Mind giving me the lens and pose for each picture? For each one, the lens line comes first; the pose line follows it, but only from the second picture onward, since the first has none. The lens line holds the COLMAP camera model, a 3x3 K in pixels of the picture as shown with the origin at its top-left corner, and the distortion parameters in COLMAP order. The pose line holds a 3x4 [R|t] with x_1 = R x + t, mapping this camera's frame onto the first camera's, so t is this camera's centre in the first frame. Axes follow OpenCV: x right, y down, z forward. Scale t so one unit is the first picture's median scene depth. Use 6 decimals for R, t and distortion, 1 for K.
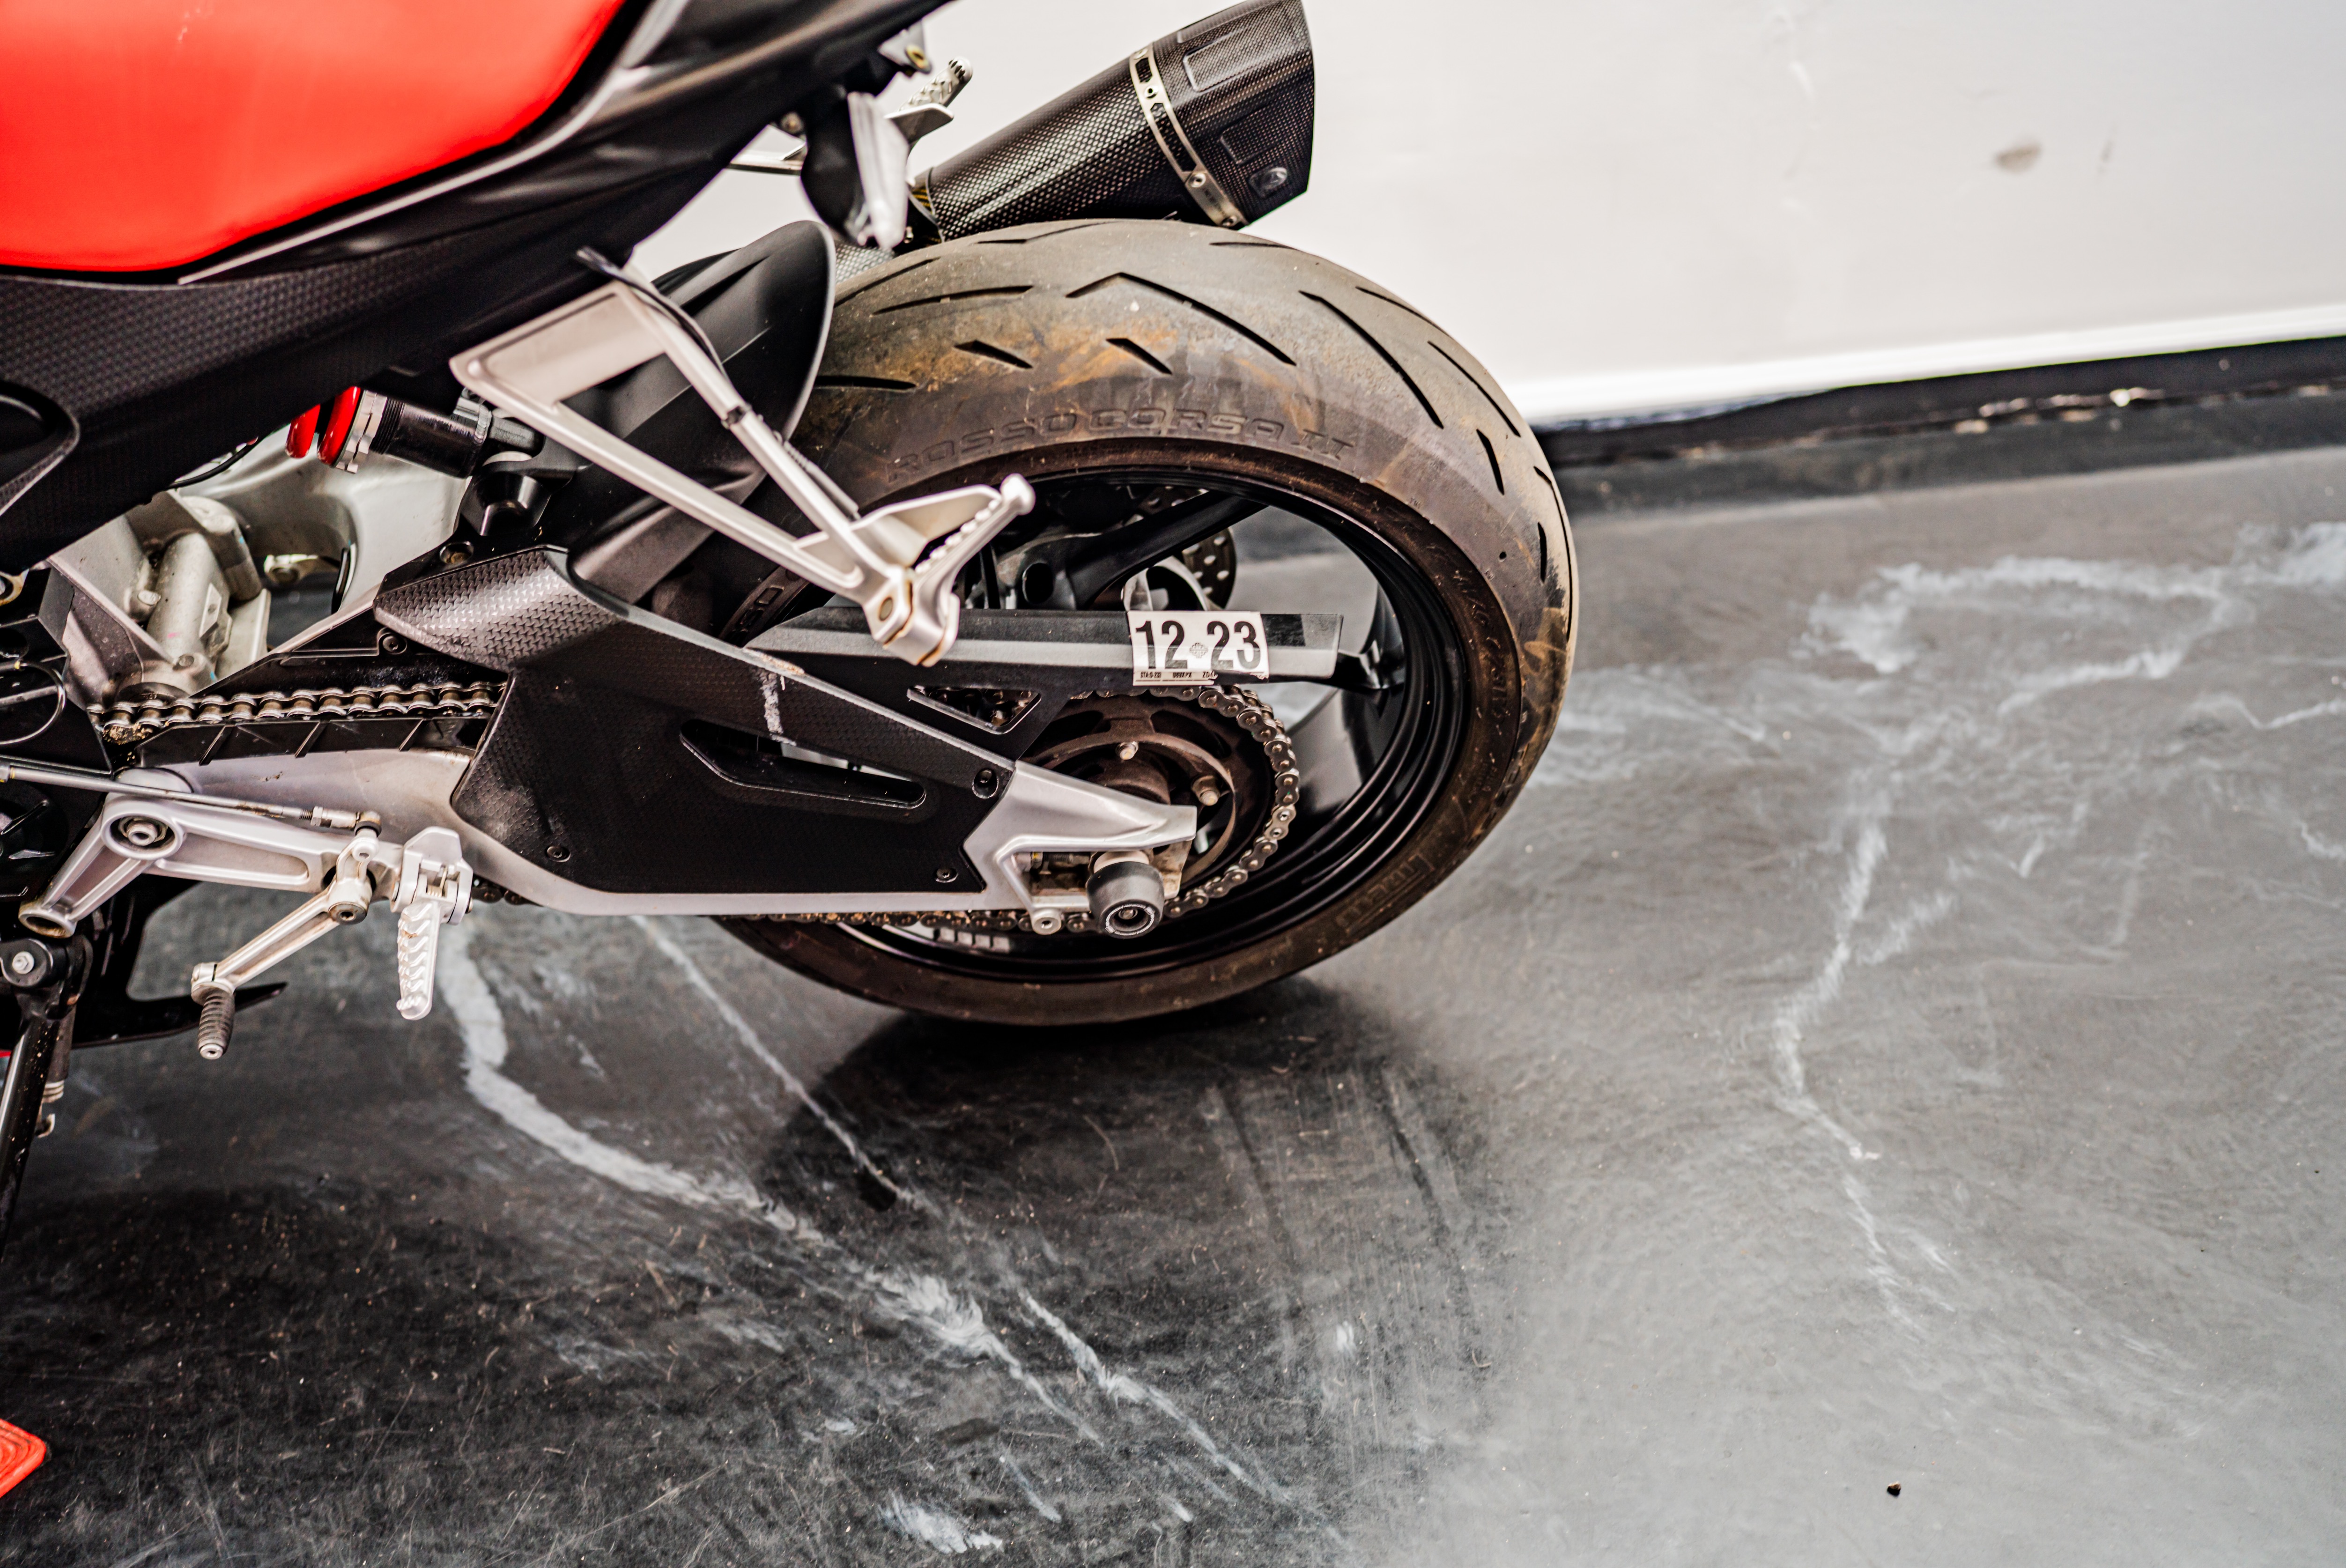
lens RADIAL K [[2272.0, 0, 1143.0], [0, 2272.0, 783.4], [0, 0, 1]] dist [-0.040939, 0.167901]
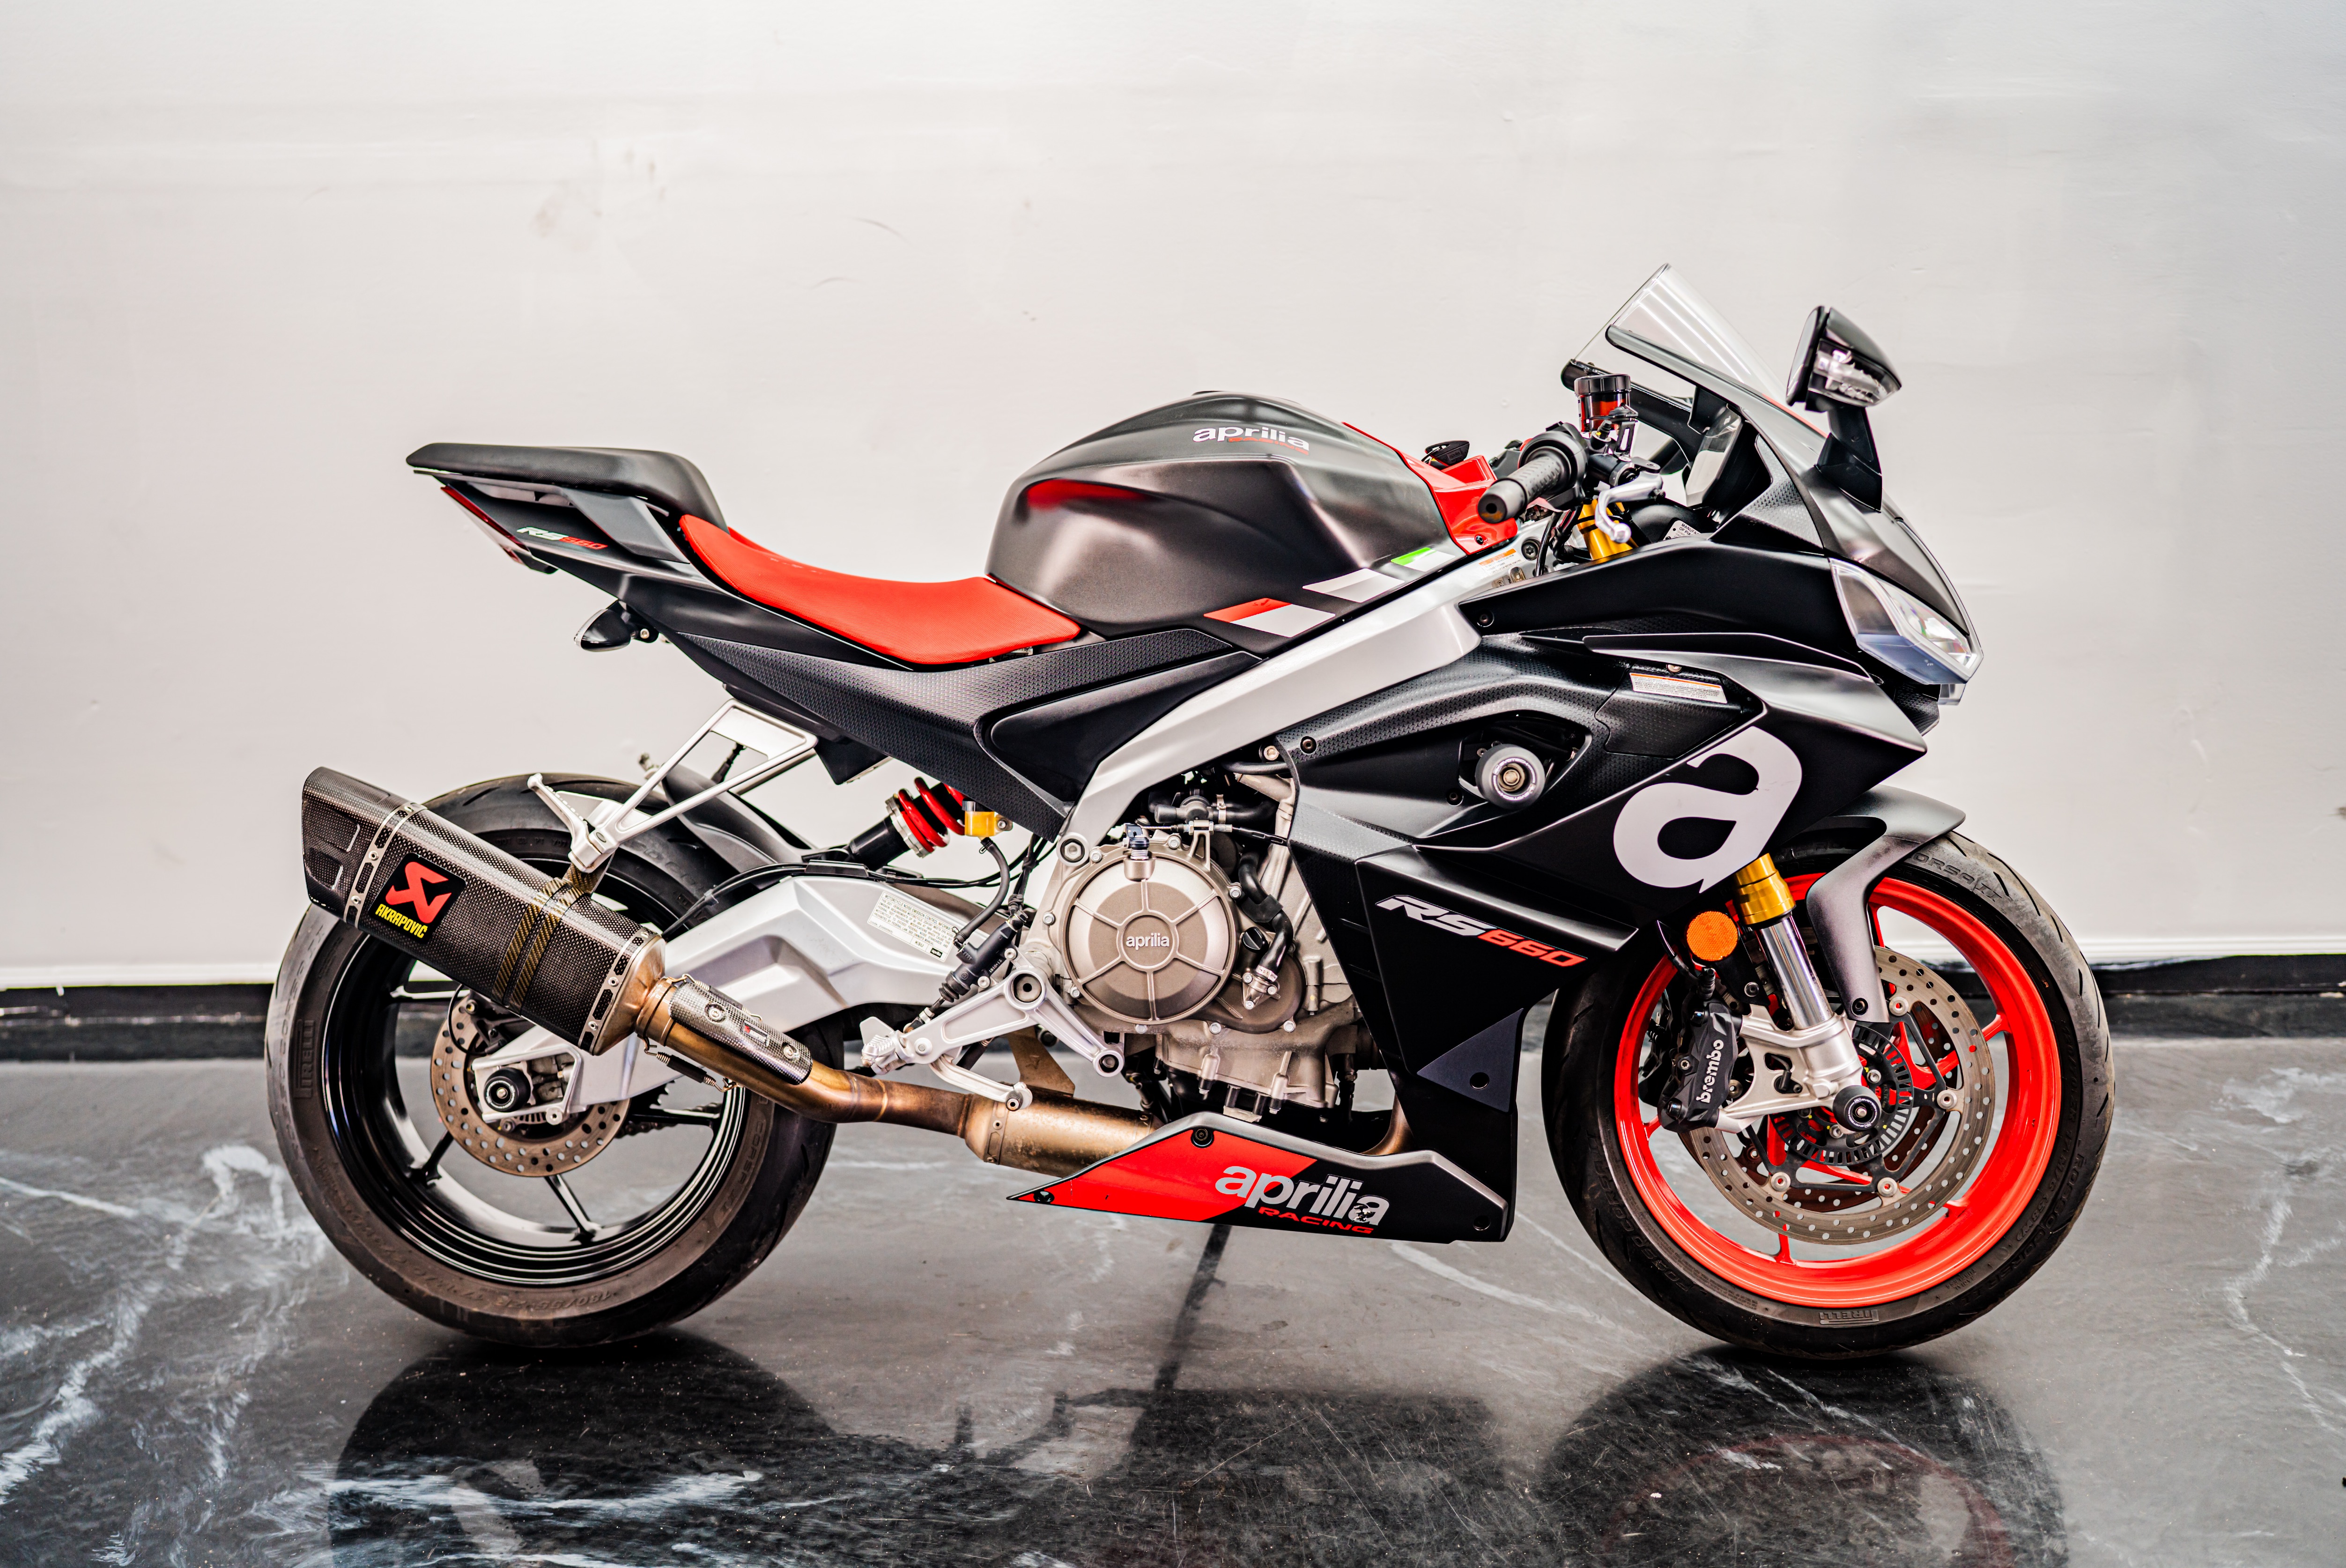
lens RADIAL K [[2228.5, 0, 1139.2], [0, 2228.5, 776.4], [0, 0, 1]] dist [-0.048223, 0.156235]
pose [[0.987408, 0.062383, -0.145377, -0.309851], [-0.104656, 0.946720, -0.304579, 0.373491], [0.118631, 0.315958, 0.941327, -0.776401]]
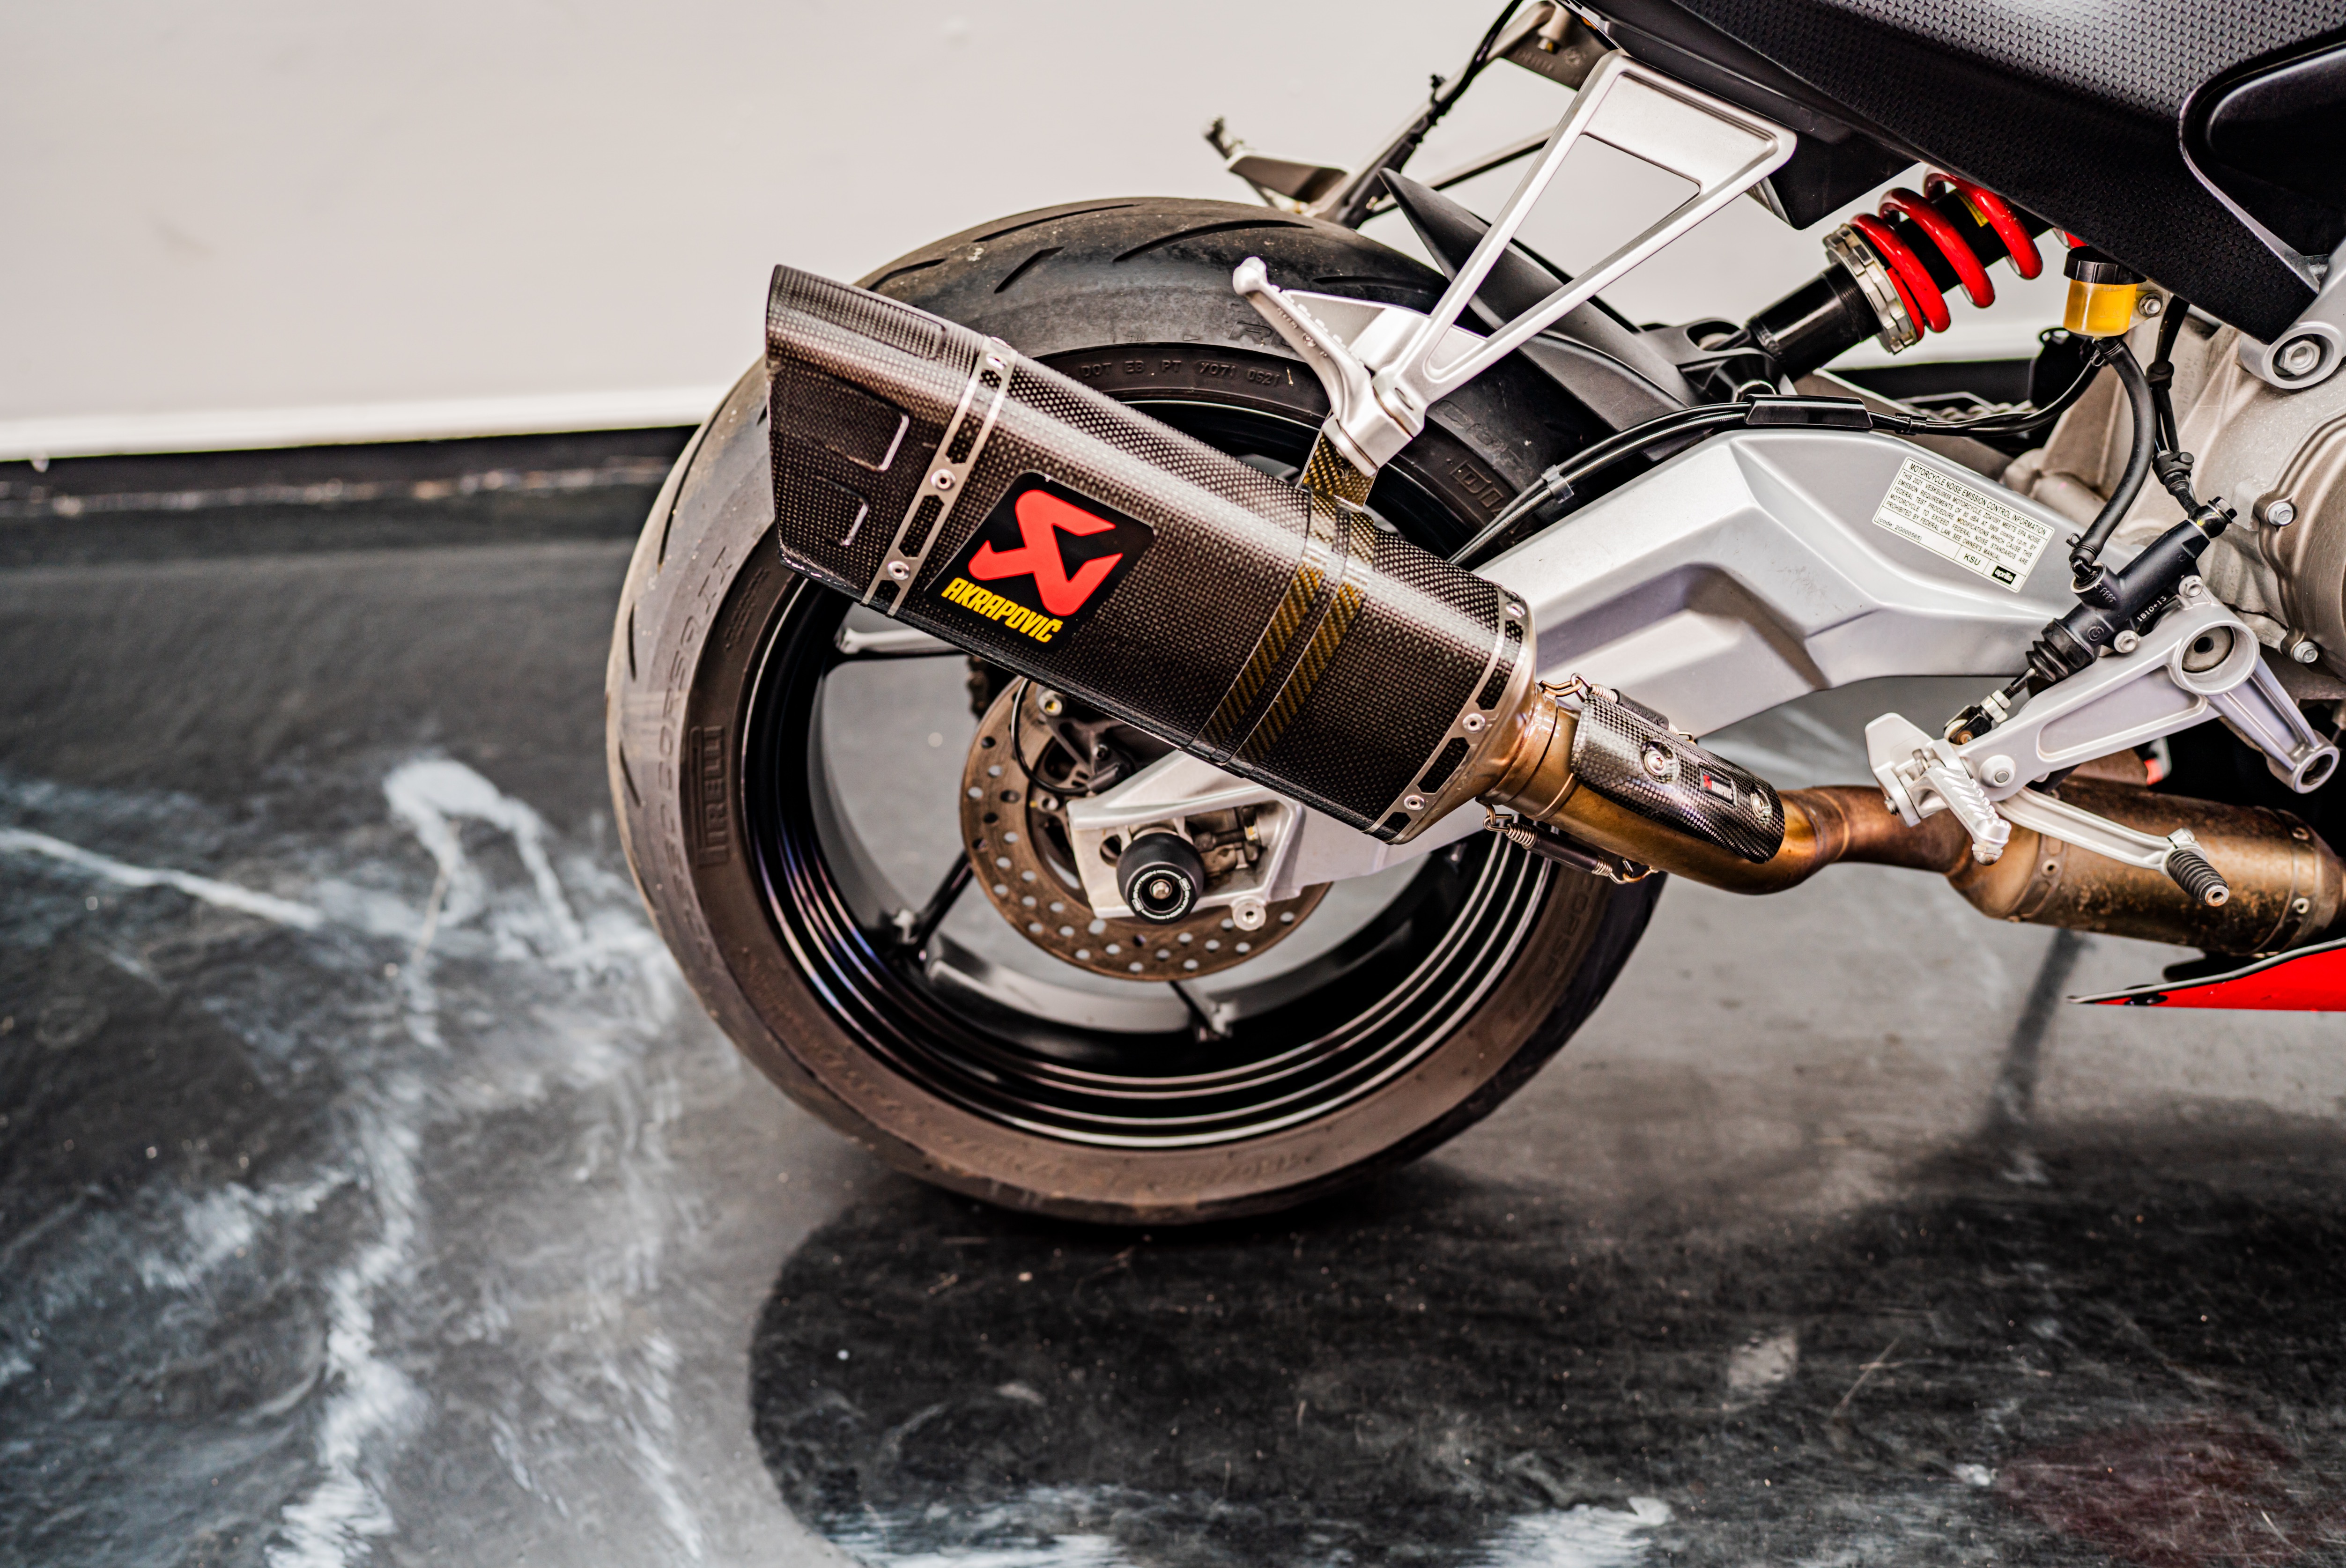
lens RADIAL K [[2280.9, 0, 1140.9], [0, 2280.9, 783.9], [0, 0, 1]] dist [-0.031594, 0.157003]
pose [[0.995645, 0.066330, -0.065512, -0.948960], [-0.062205, 0.996066, 0.063107, 0.053529], [0.069441, -0.058757, 0.995854, -0.067057]]
